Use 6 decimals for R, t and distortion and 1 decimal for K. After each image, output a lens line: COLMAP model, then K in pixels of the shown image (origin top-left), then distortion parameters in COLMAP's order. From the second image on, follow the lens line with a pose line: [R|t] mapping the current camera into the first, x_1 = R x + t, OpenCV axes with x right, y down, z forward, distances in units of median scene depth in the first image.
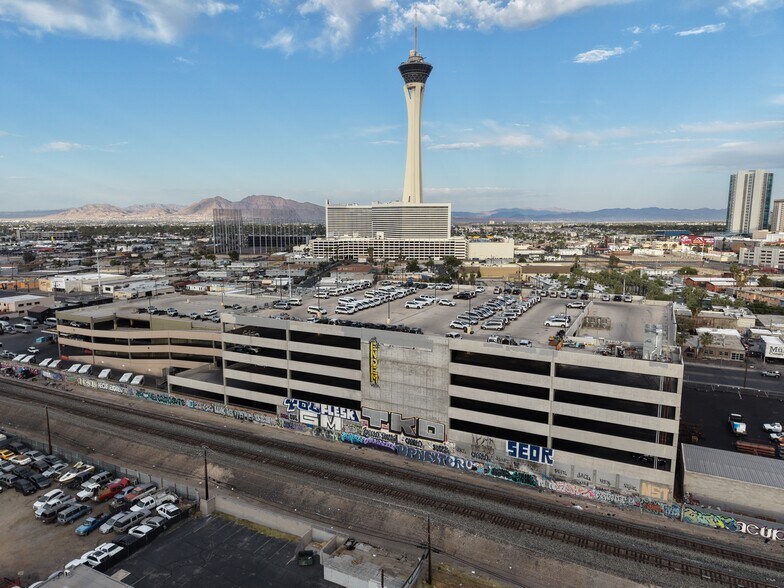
lens RADIAL K [[524.4, 0, 392.0], [0, 524.4, 294.0], [0, 0, 1]] dist [0.030277, -0.027509]
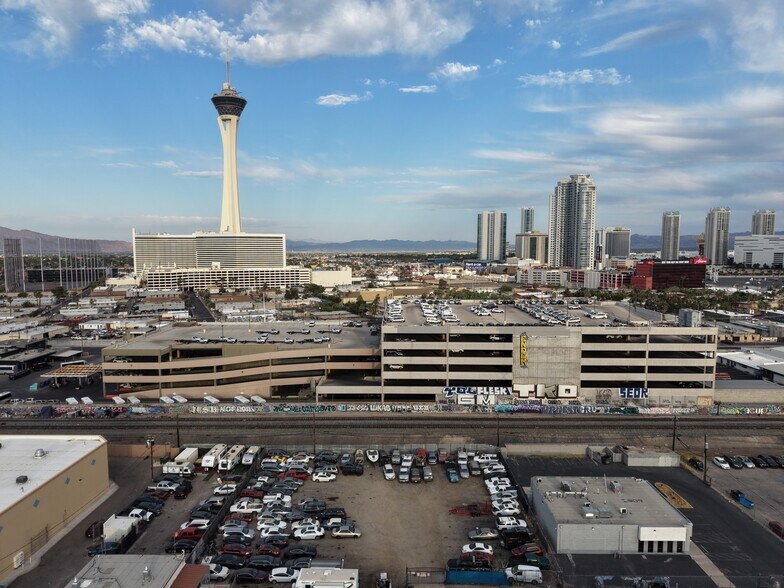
lens RADIAL K [[524.4, 0, 392.0], [0, 524.4, 294.0], [0, 0, 1]] dist [0.030277, -0.027509]
pose [[0.898921, -0.040611, 0.436224, -0.845221], [0.065183, 0.997010, -0.041503, 0.013845], [-0.433234, 0.065743, 0.898881, -0.113766]]
